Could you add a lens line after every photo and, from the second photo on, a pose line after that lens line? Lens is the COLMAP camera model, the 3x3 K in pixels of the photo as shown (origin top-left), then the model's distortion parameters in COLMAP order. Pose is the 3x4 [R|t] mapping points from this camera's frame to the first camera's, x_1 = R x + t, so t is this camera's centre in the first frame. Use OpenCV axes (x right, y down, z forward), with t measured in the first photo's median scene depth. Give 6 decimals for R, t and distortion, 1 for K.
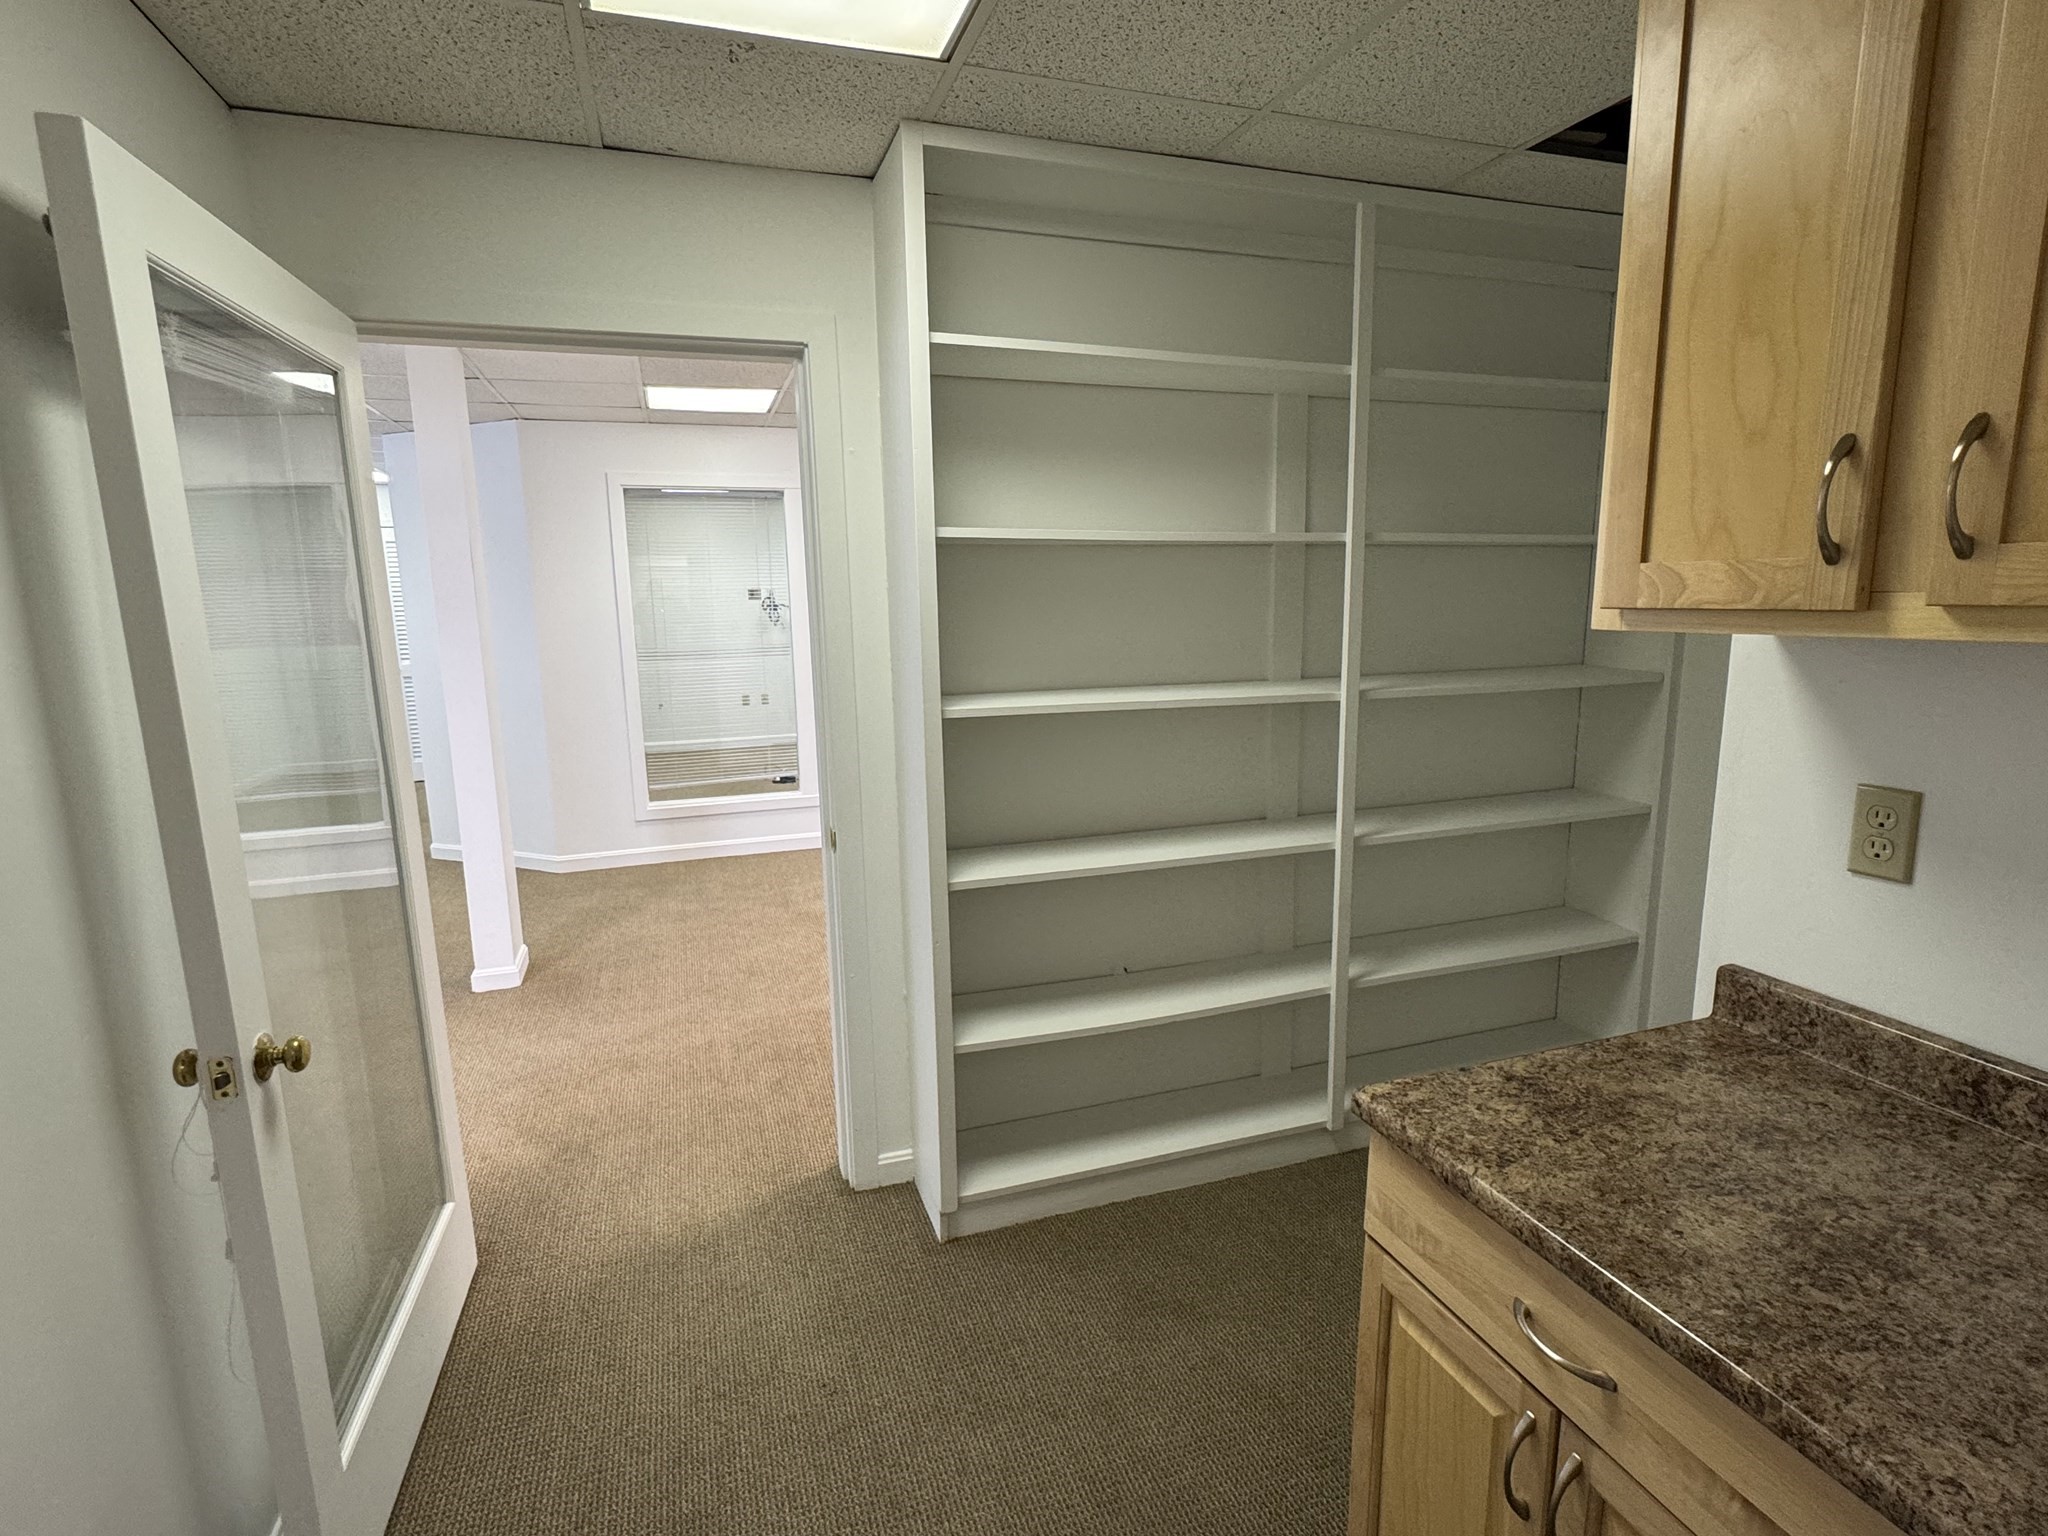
lens RADIAL K [[1048.9, 0, 1032.0], [0, 1048.9, 780.8], [0, 0, 1]] dist [0.002103, 0.000270]
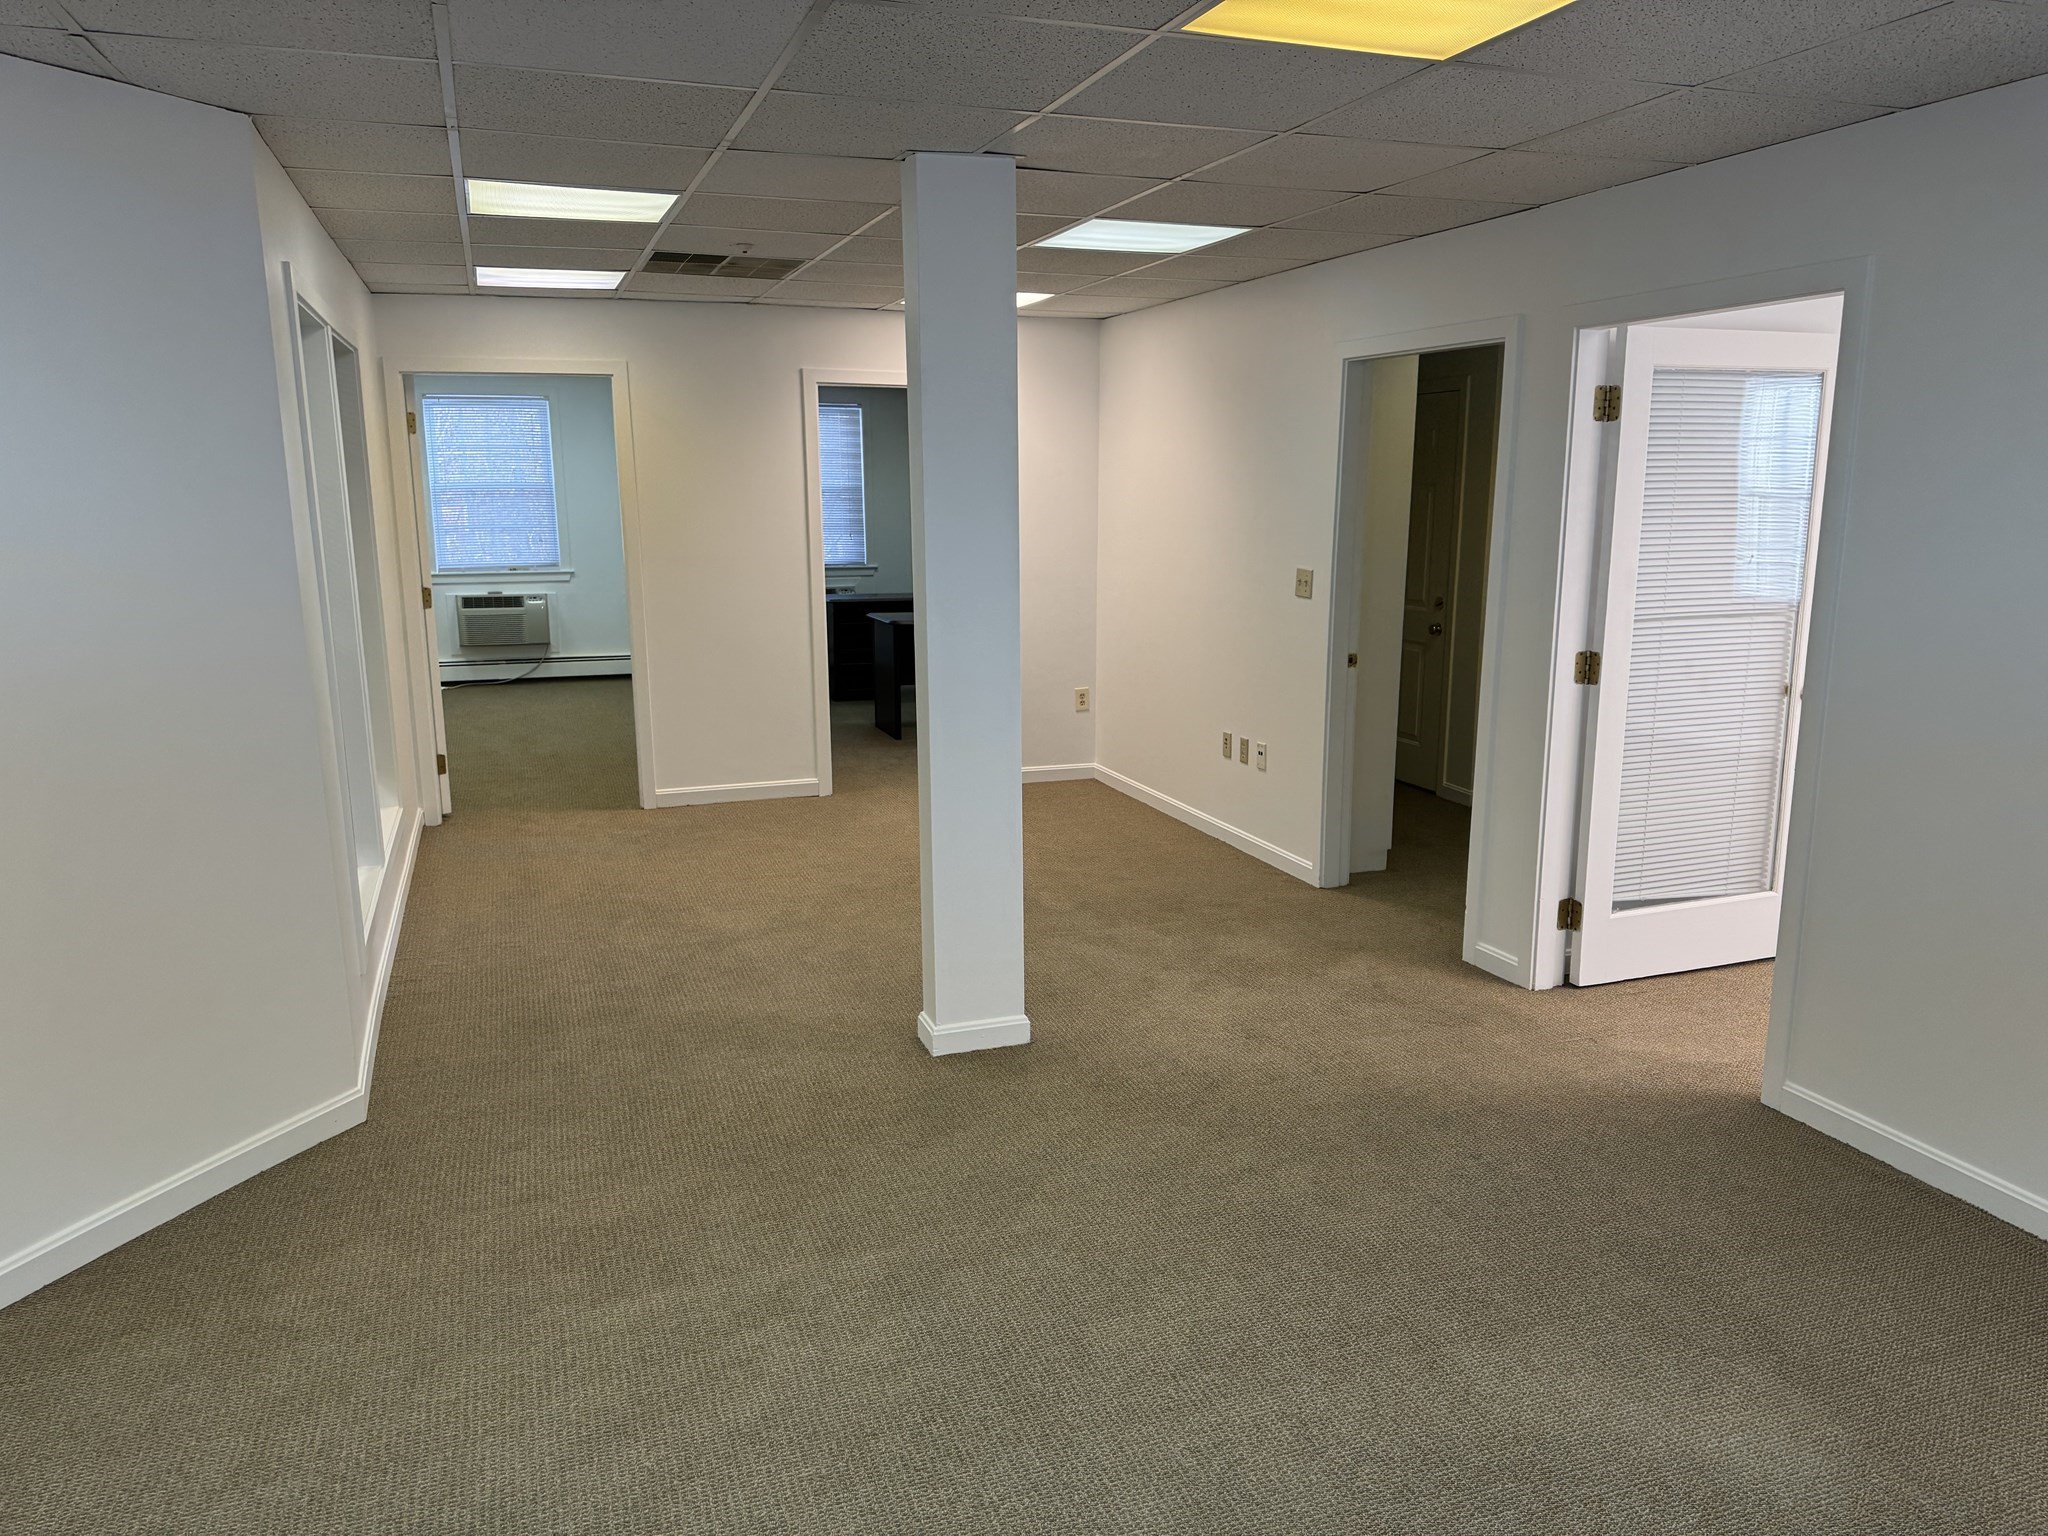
lens RADIAL K [[1426.3, 0, 1029.7], [0, 1426.3, 755.5], [0, 0, 1]] dist [0.160789, -0.252301]
pose [[-0.011685, -0.180882, 0.983435, -4.726587], [0.189039, 0.965368, 0.179804, -0.591190], [-0.981900, 0.188009, 0.022914, 2.874536]]
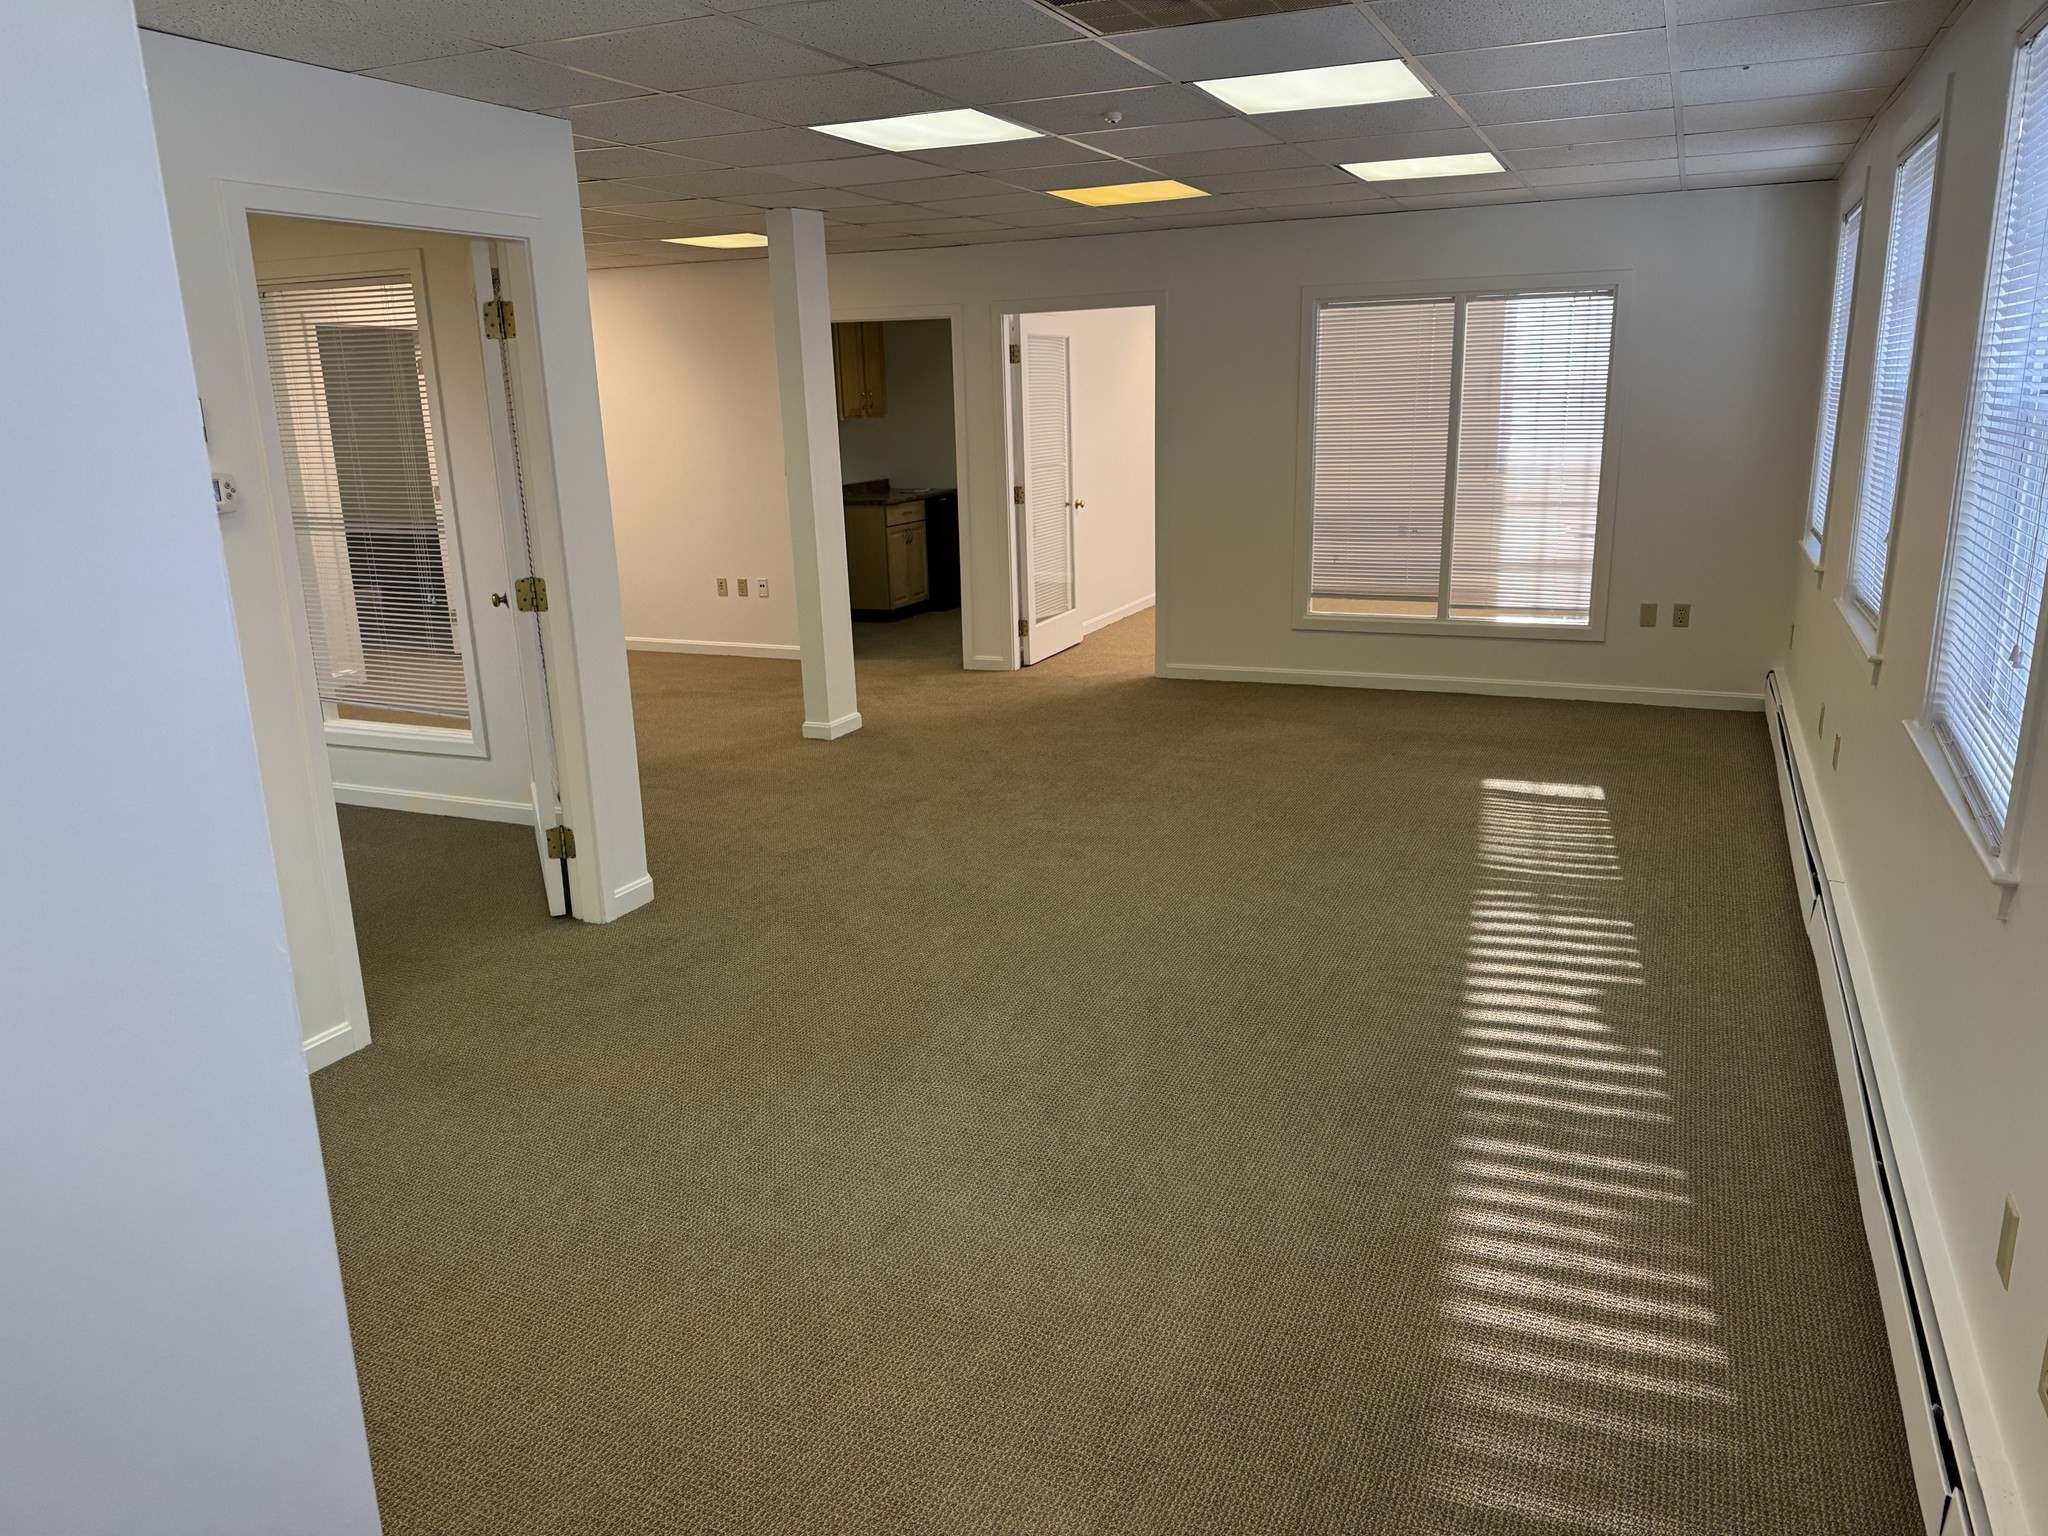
lens RADIAL K [[1426.3, 0, 1029.7], [0, 1426.3, 755.5], [0, 0, 1]] dist [0.160789, -0.252301]
pose [[-0.728605, -0.140417, 0.670386, -5.894574], [0.160364, 0.916584, 0.366275, -1.217633], [-0.665896, 0.374376, -0.645310, 6.235329]]
